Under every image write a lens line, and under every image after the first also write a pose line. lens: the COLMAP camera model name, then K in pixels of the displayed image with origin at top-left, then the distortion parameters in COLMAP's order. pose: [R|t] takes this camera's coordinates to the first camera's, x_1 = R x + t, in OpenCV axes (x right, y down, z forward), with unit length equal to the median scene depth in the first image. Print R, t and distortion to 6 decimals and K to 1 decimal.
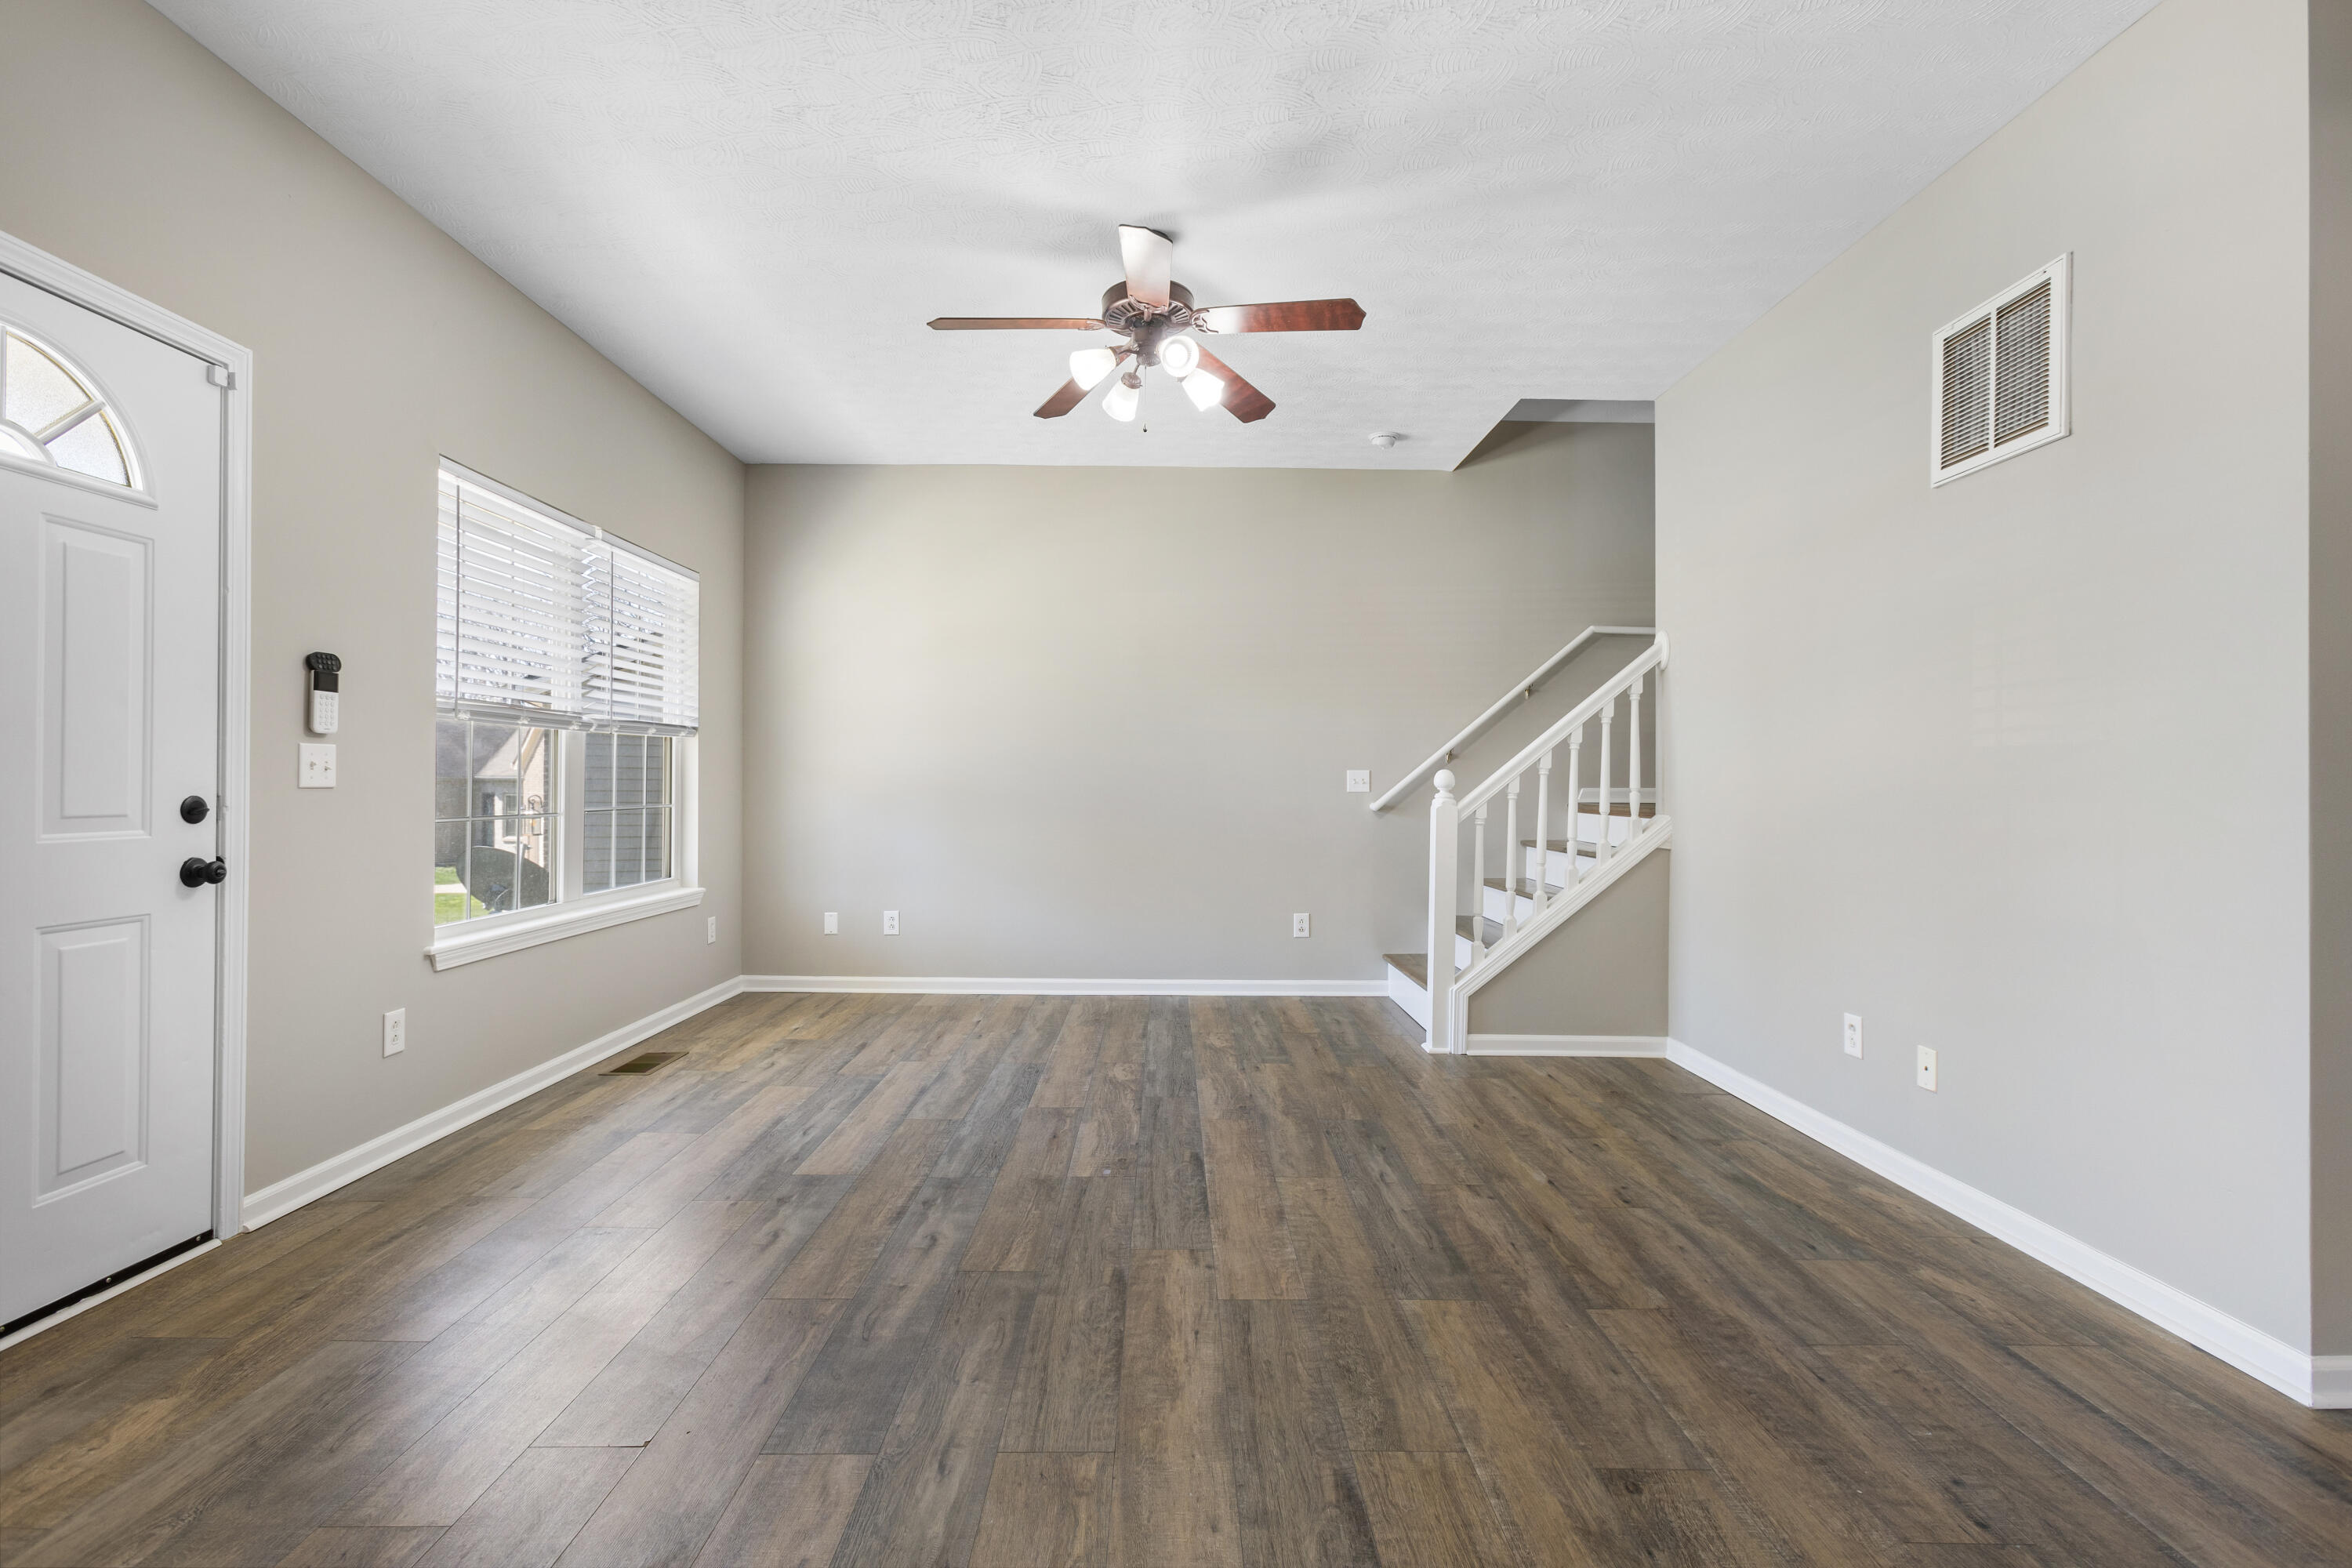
lens RADIAL K [[1026.8, 0, 1236.6], [0, 1026.8, 783.9], [0, 0, 1]] dist [-0.013523, 0.007080]
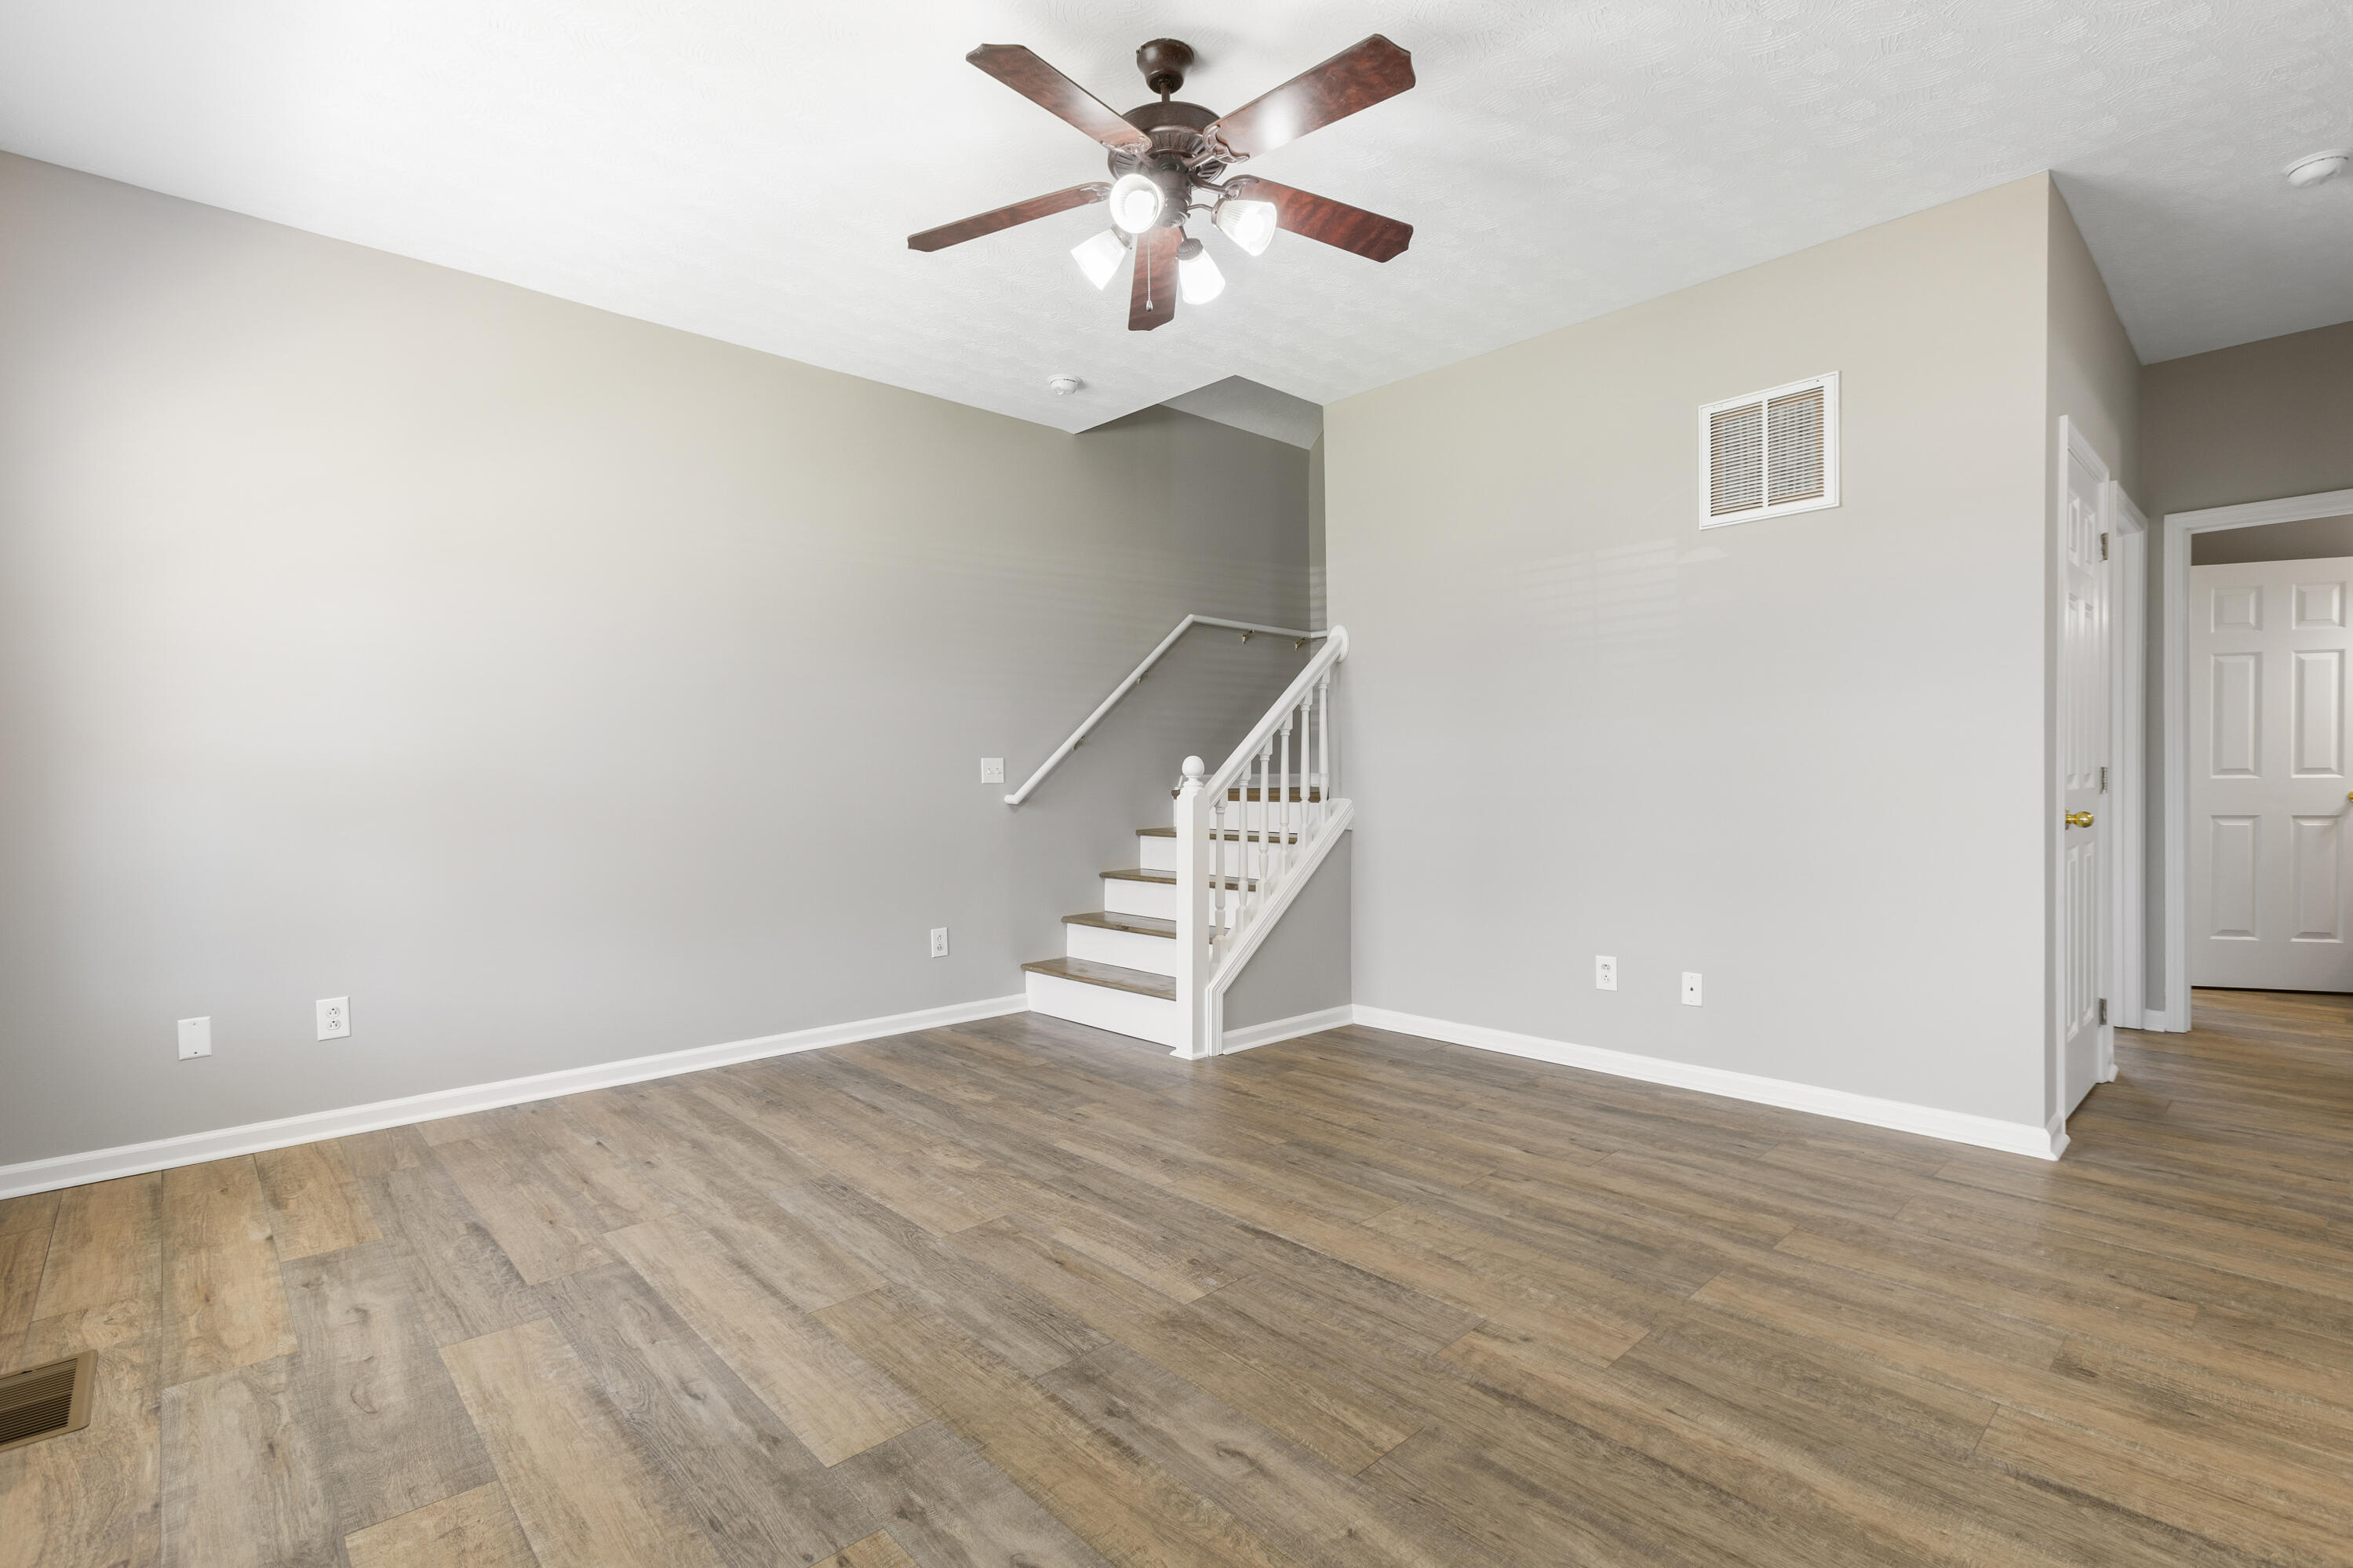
lens RADIAL K [[1027.2, 0, 1196.1], [0, 1027.2, 800.8], [0, 0, 1]] dist [-0.013523, 0.007080]
pose [[0.766532, -0.028972, 0.641553, -0.589255], [0.013256, 0.999483, 0.029297, -0.001651], [-0.642070, -0.013953, 0.766519, 0.410331]]
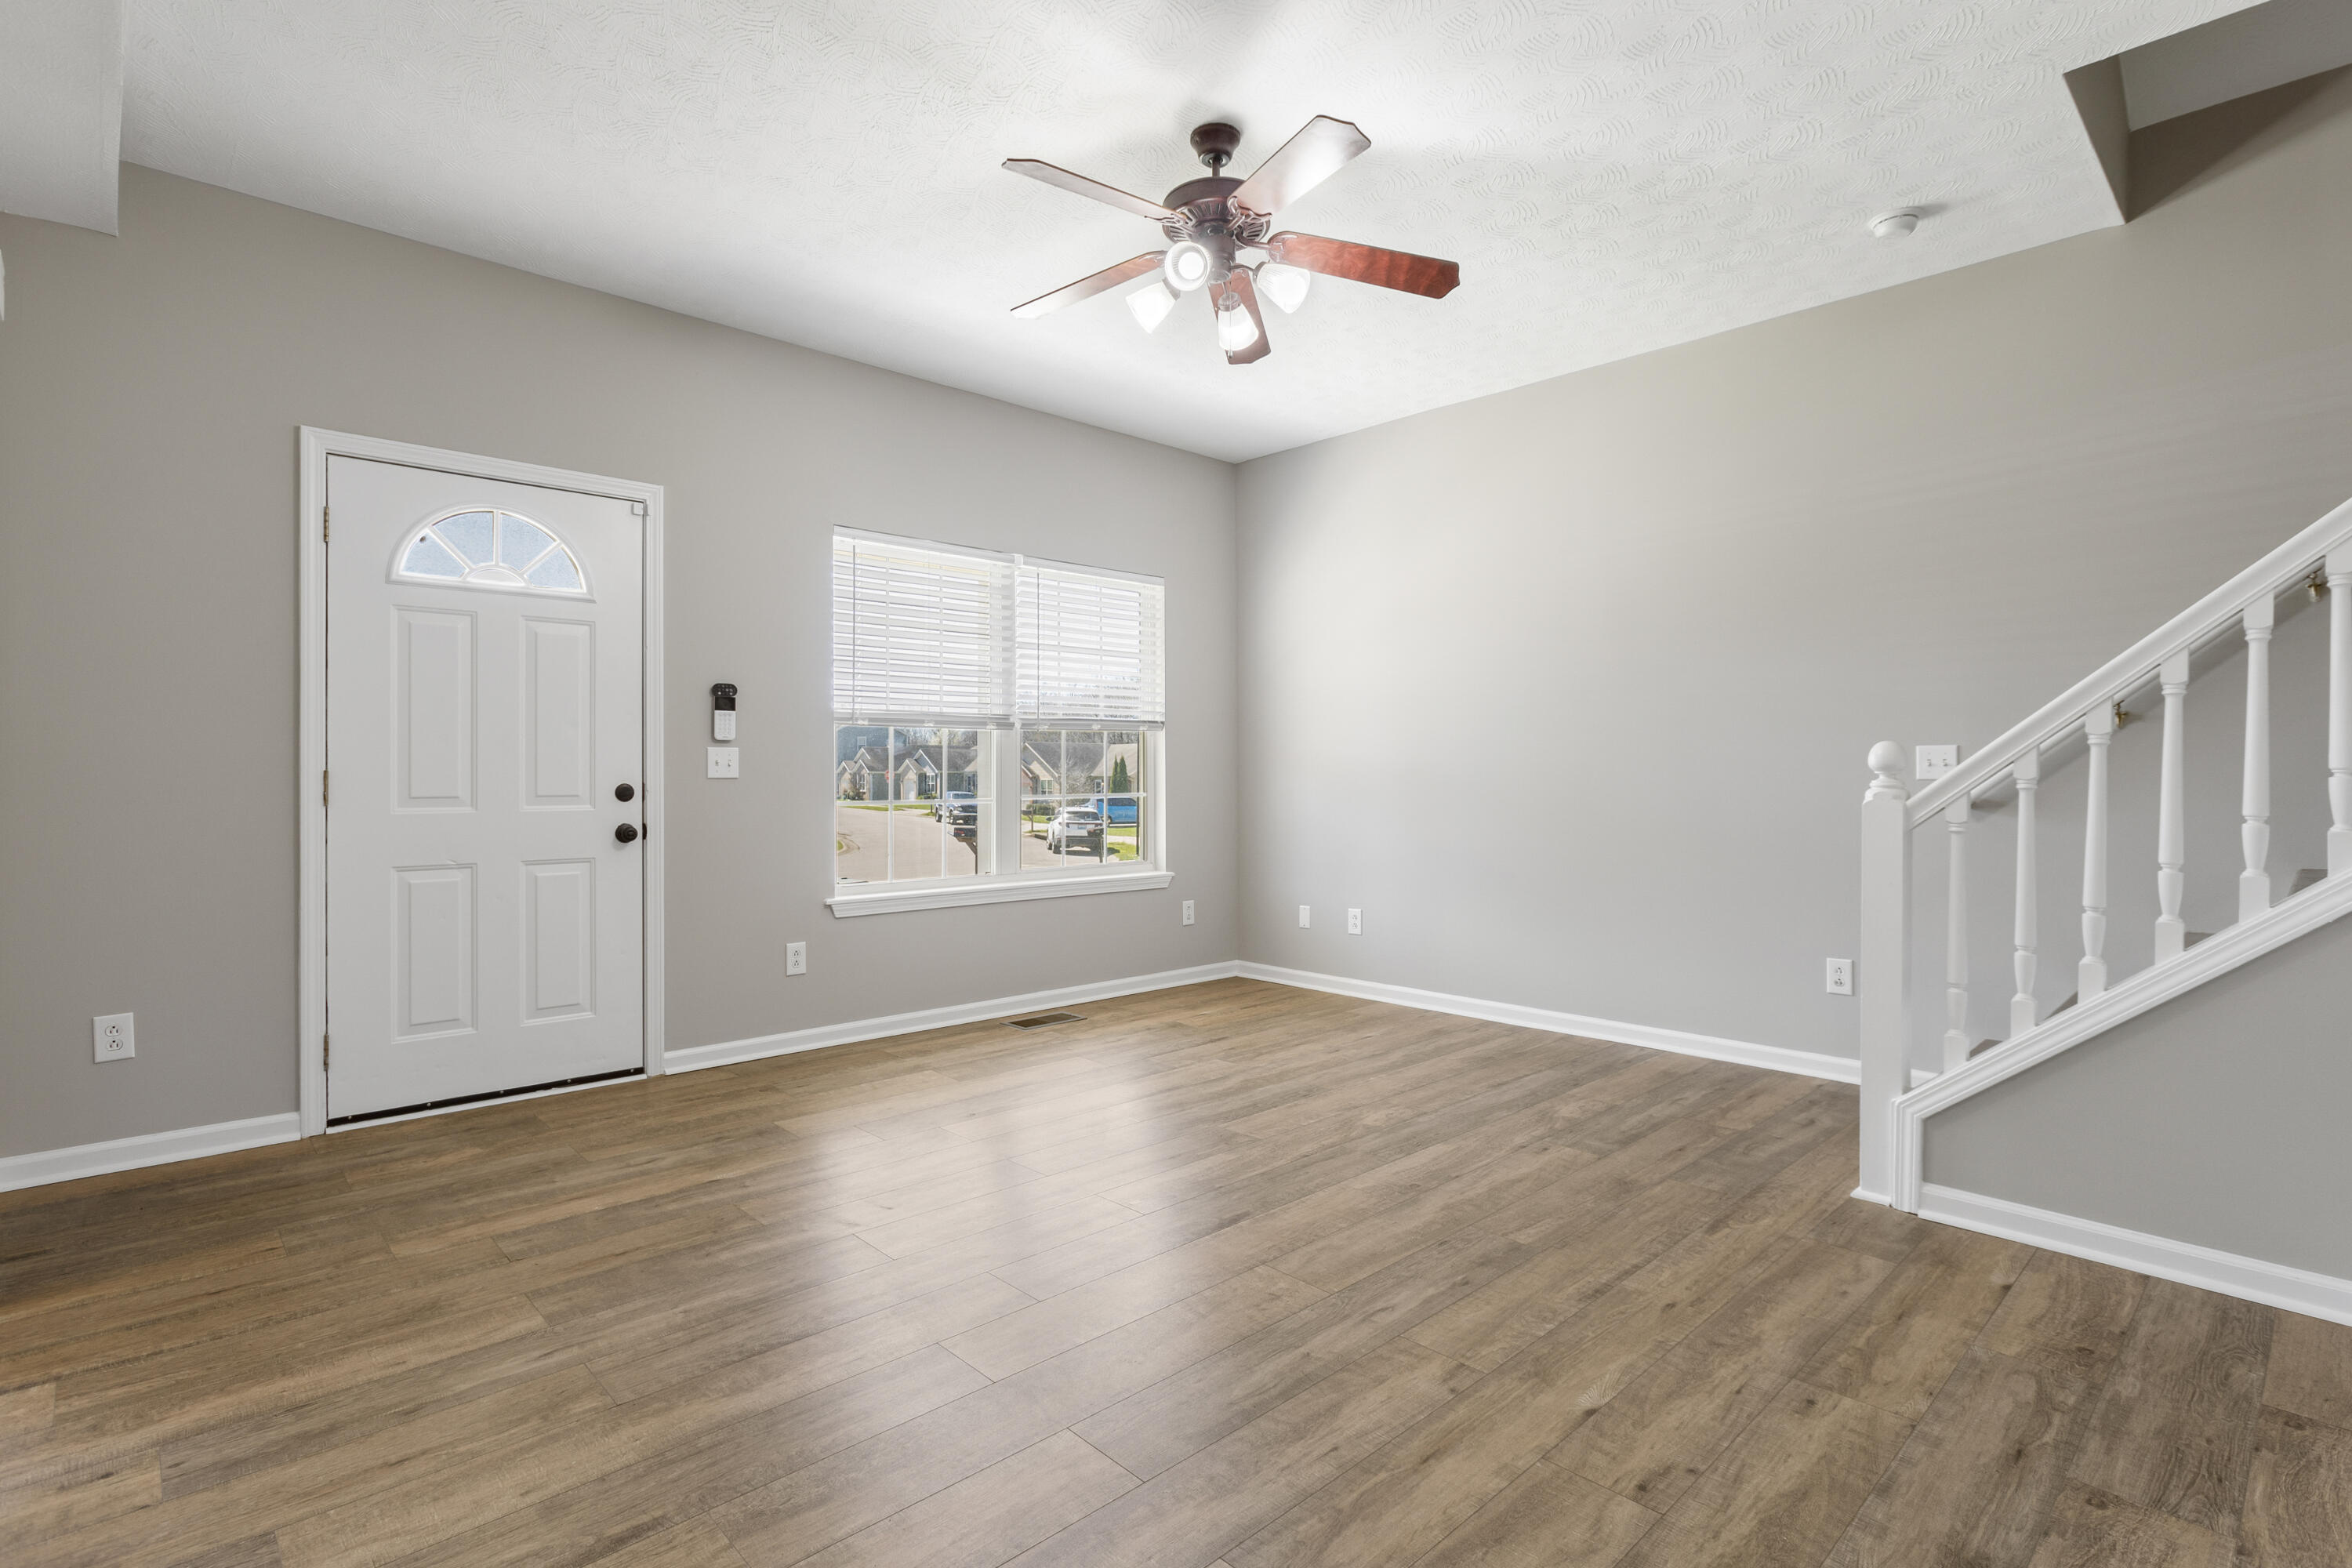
lens RADIAL K [[1144.6, 0, 1229.6], [0, 1144.6, 782.8], [0, 0, 1]] dist [-0.019906, 0.013113]
pose [[0.679882, -0.002871, -0.733316, 0.639011], [0.007484, 0.999967, 0.003024, 0.008794], [0.733284, -0.007544, 0.679881, 0.369044]]
